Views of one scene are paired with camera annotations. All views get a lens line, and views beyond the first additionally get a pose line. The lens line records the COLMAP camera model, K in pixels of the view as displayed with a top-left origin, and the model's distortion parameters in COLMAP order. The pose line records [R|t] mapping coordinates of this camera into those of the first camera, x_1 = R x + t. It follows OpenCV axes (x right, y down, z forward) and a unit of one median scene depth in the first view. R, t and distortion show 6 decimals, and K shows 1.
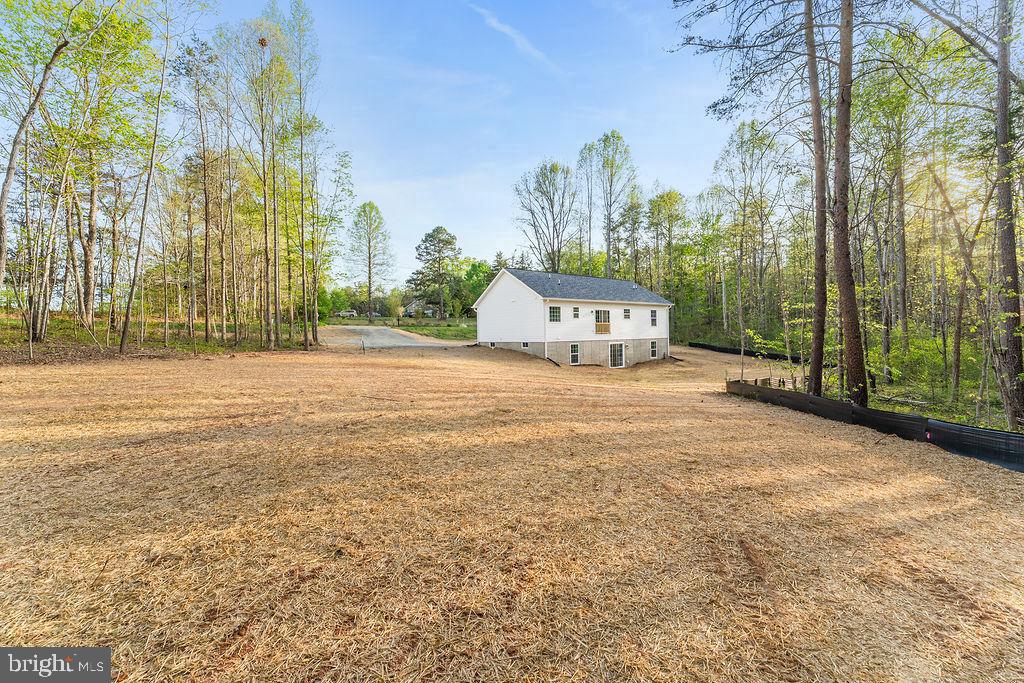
lens RADIAL K [[415.4, 0, 512.0], [0, 415.4, 341.5], [0, 0, 1]] dist [-0.001113, -0.000120]
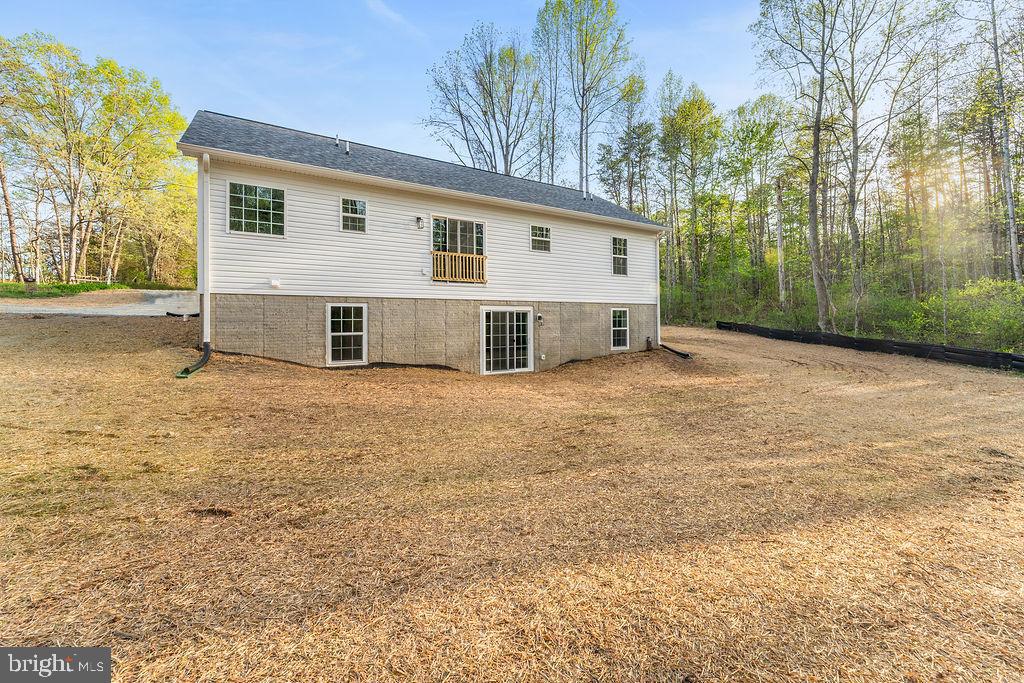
lens RADIAL K [[422.0, 0, 511.0], [0, 422.0, 315.5], [0, 0, 1]] dist [0.000011, -0.000018]
pose [[0.996640, 0.008182, -0.081499, 0.280923], [-0.010751, 0.999457, -0.031132, 0.021159], [0.081200, 0.031904, 0.996187, 0.589214]]
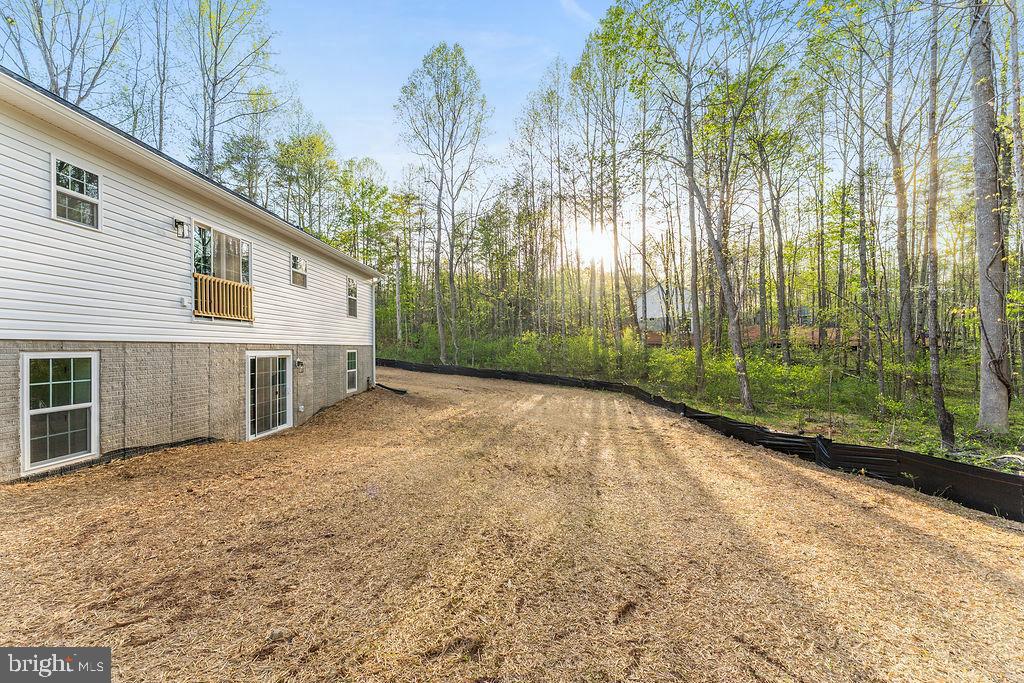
lens RADIAL K [[415.4, 0, 512.0], [0, 415.4, 341.5], [0, 0, 1]] dist [-0.001113, -0.000120]
pose [[0.622390, 0.021478, 0.782413, 0.116169], [0.015926, 0.999069, -0.040095, 0.008983], [-0.782545, 0.037415, 0.621468, 0.643467]]
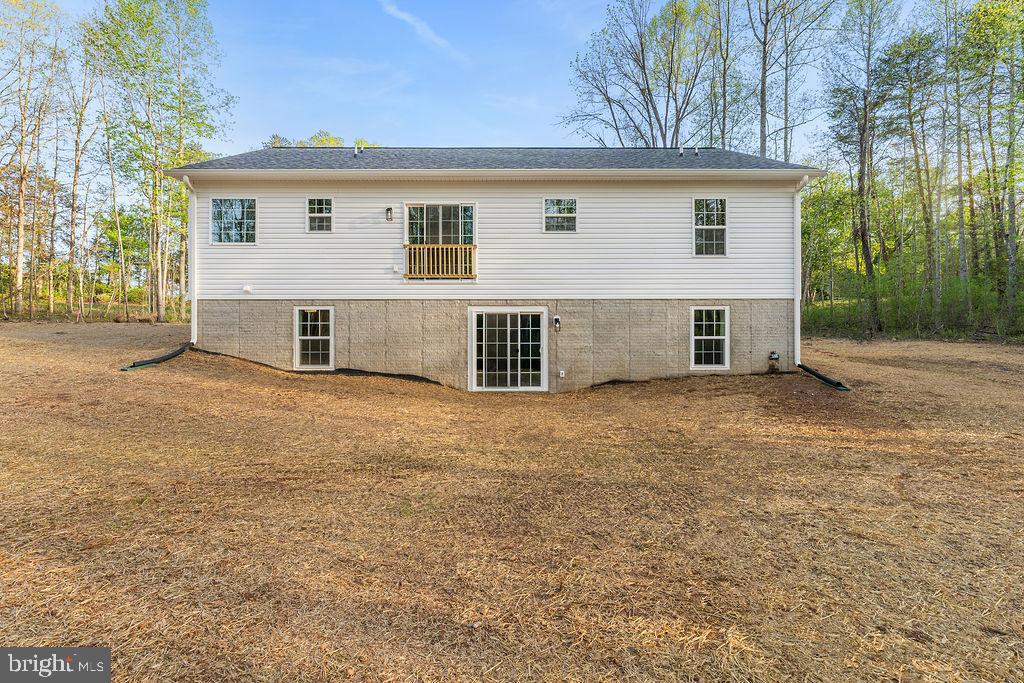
lens RADIAL K [[415.4, 0, 512.0], [0, 415.4, 341.5], [0, 0, 1]] dist [-0.001113, -0.000120]
pose [[0.799390, 0.014856, -0.600629, 0.429224], [-0.022494, 0.999733, -0.005210, 0.027381], [0.600392, 0.017675, 0.799511, 0.736868]]
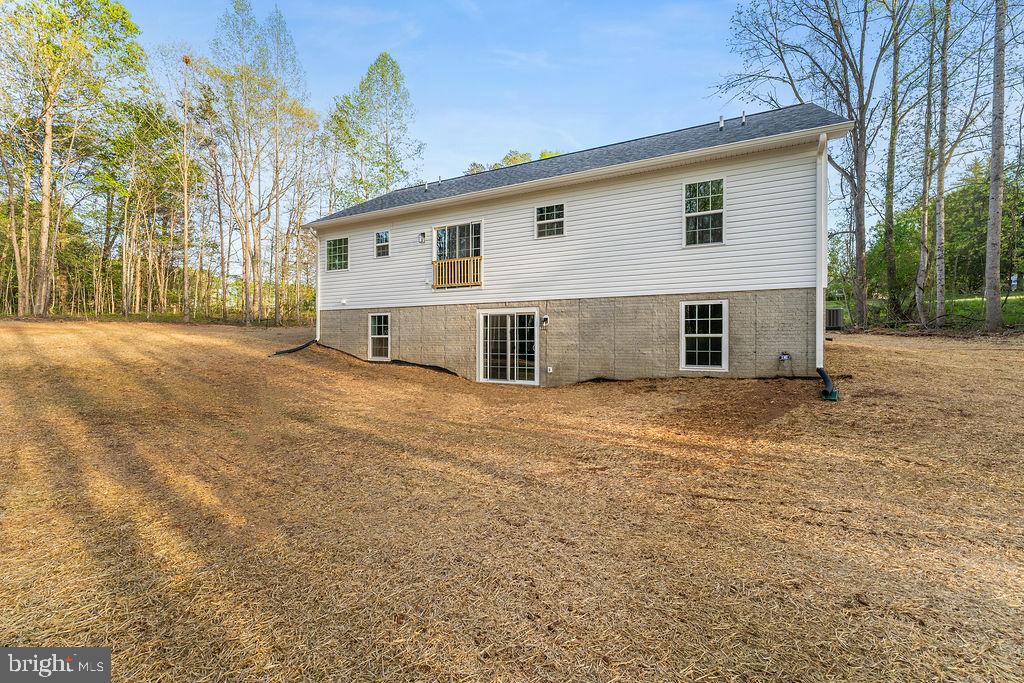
lens RADIAL K [[426.3, 0, 512.0], [0, 426.3, 341.5], [0, 0, 1]] dist [-0.000326, -0.000006]
pose [[0.424110, 0.017791, -0.905436, 0.562089], [-0.025834, 0.999638, 0.007541, 0.024837], [0.905242, 0.020193, 0.424416, 0.832033]]
